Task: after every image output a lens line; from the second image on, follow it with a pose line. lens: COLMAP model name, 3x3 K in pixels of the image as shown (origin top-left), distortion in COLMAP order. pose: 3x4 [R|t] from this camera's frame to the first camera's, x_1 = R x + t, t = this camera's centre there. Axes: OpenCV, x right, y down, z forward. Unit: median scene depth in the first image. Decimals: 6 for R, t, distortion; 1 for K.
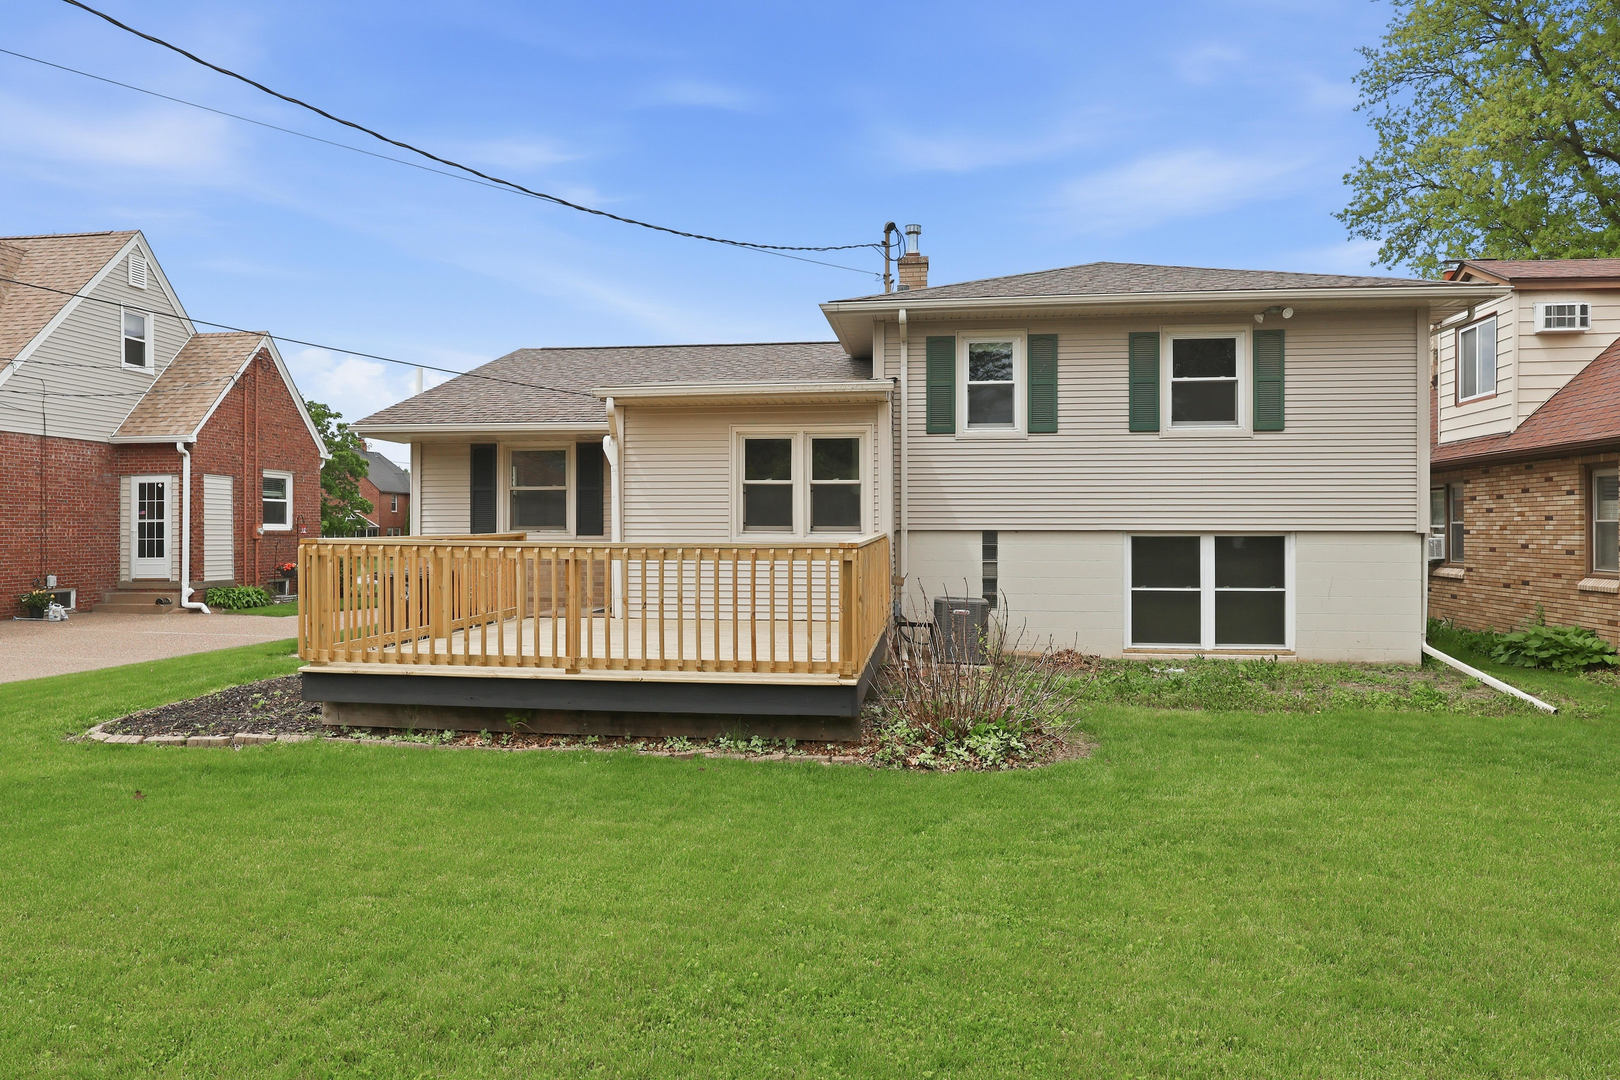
lens RADIAL K [[1139.3, 0, 808.3], [0, 1139.3, 538.6], [0, 0, 1]] dist [0.000502, -0.003031]
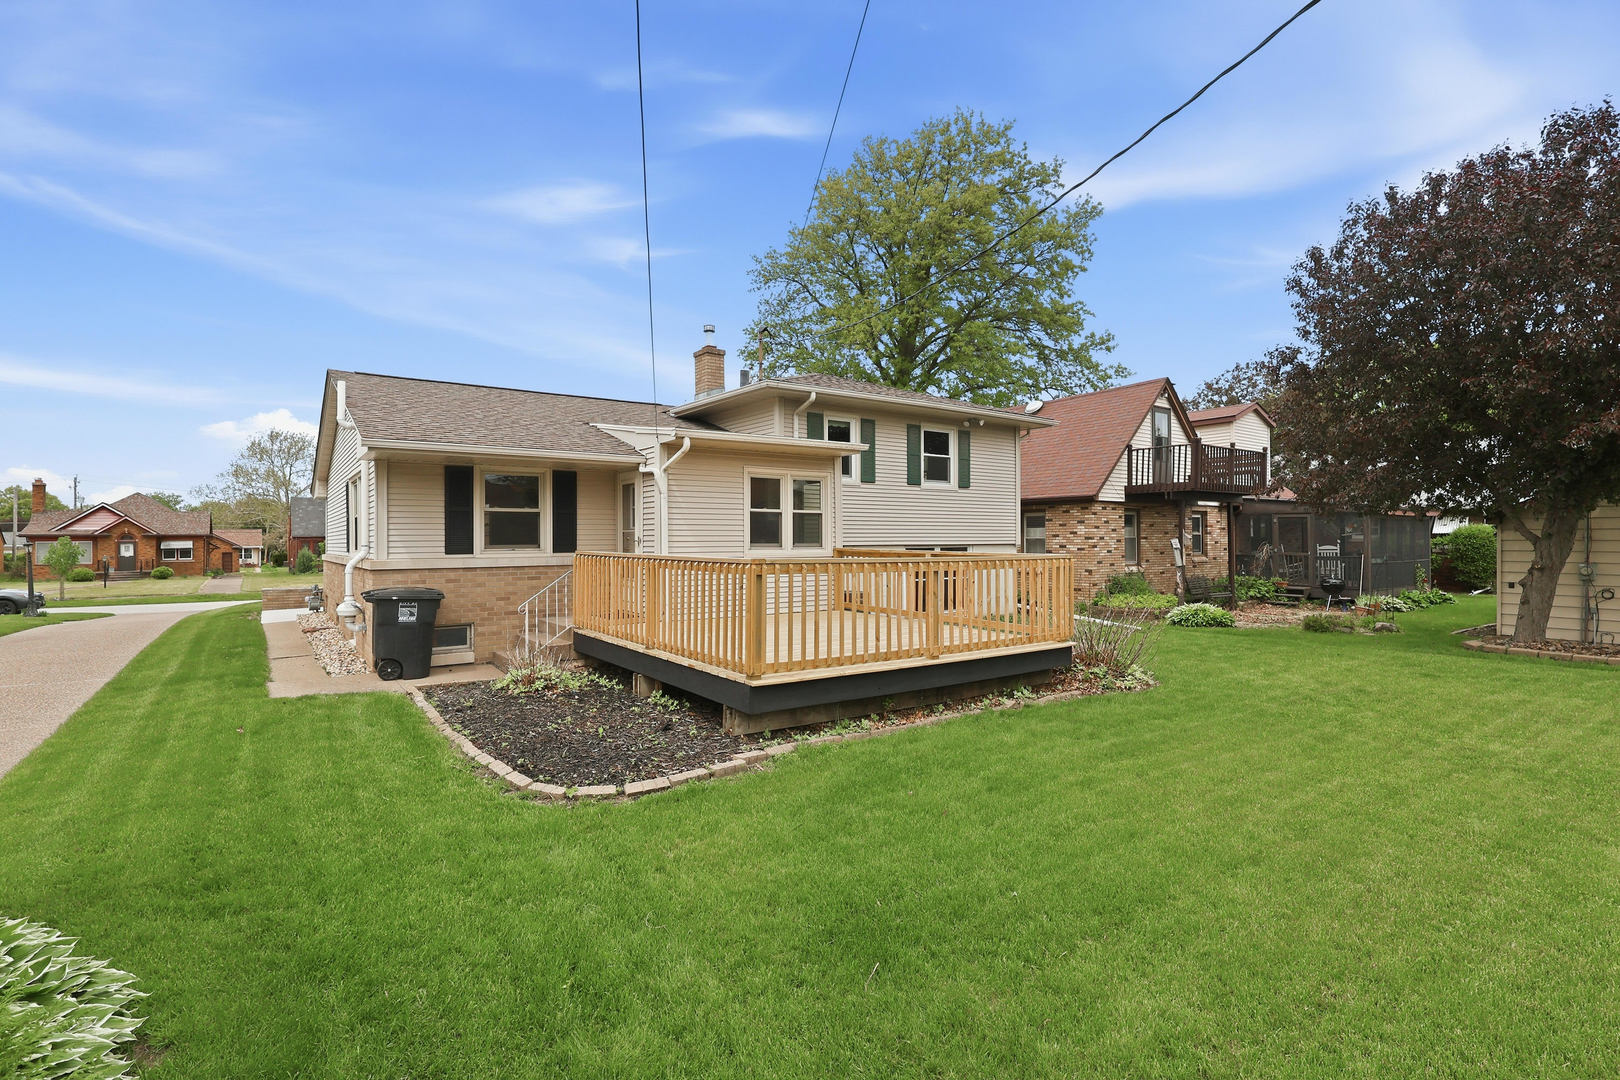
lens RADIAL K [[775.1, 0, 812.3], [0, 775.1, 533.4], [0, 0, 1]] dist [-0.004866, -0.000220]
pose [[0.729075, 0.003461, 0.684425, -0.579867], [0.008757, 0.999858, -0.014383, -0.009237], [-0.684378, 0.016480, 0.728941, 0.289689]]
